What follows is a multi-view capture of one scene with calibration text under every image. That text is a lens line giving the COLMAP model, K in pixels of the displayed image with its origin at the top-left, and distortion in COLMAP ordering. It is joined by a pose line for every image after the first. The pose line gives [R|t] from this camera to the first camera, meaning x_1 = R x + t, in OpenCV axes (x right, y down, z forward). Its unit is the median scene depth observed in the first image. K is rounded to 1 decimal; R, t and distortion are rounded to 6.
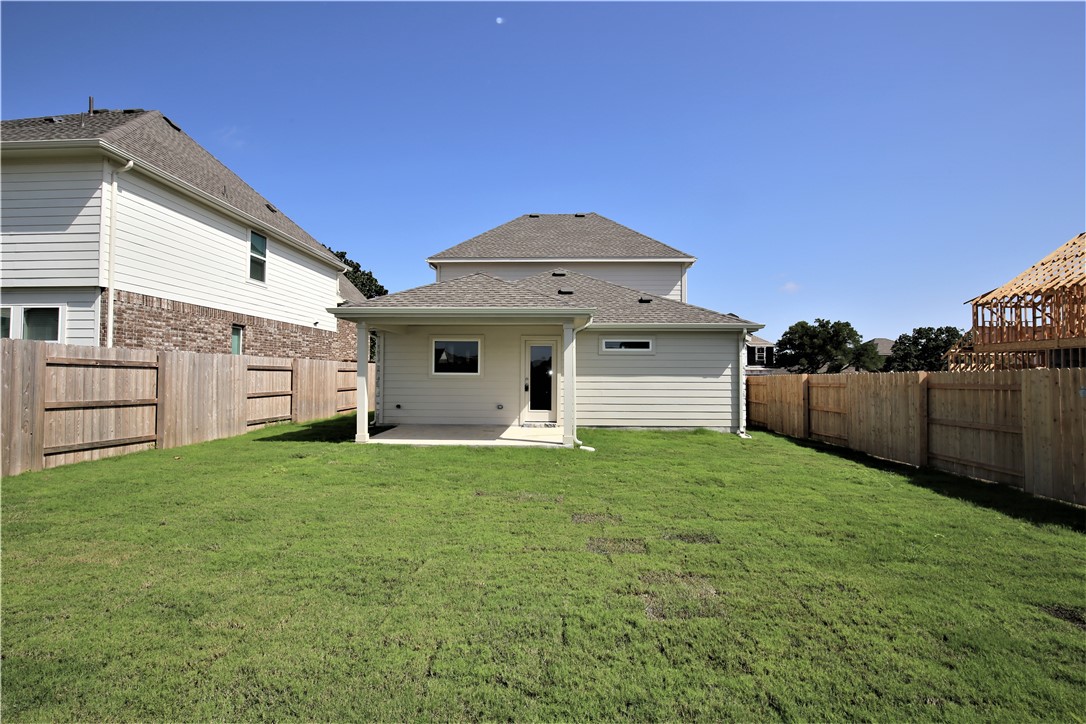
lens RADIAL K [[500.9, 0, 544.2], [0, 500.9, 364.6], [0, 0, 1]] dist [-0.032819, 0.003084]
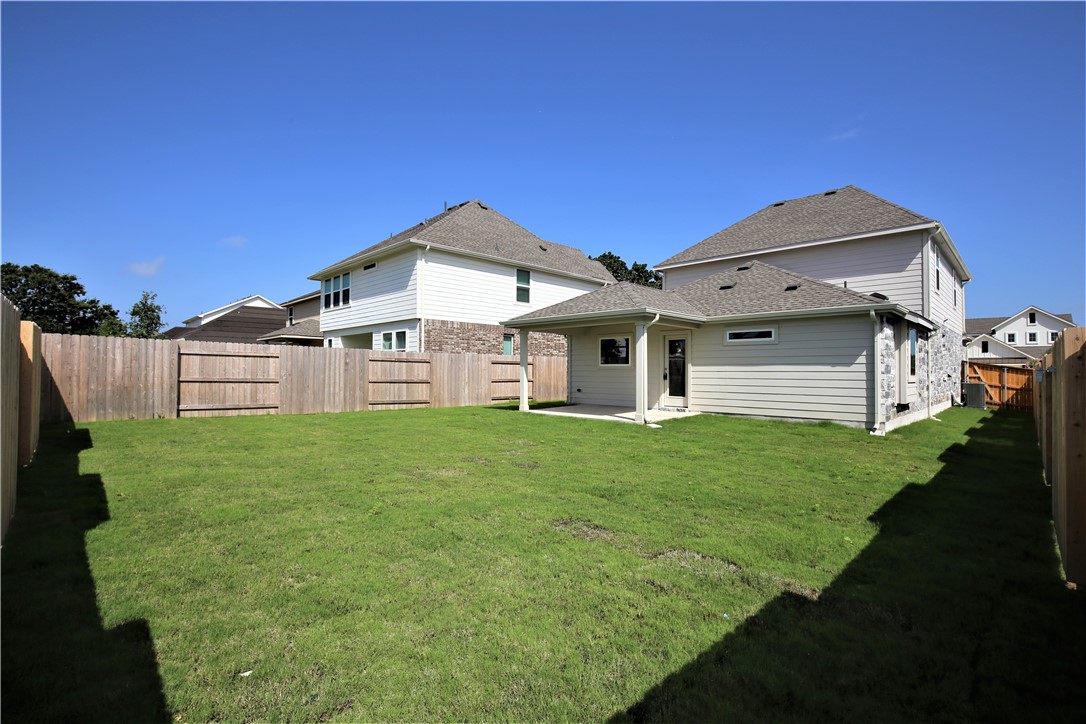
lens RADIAL K [[500.9, 0, 544.0], [0, 500.9, 363.3], [0, 0, 1]] dist [-0.032819, 0.003084]
pose [[0.730336, -0.012094, -0.682981, 0.571984], [0.013037, 0.999908, -0.003765, 0.017152], [0.682963, -0.006154, 0.730427, -0.031266]]
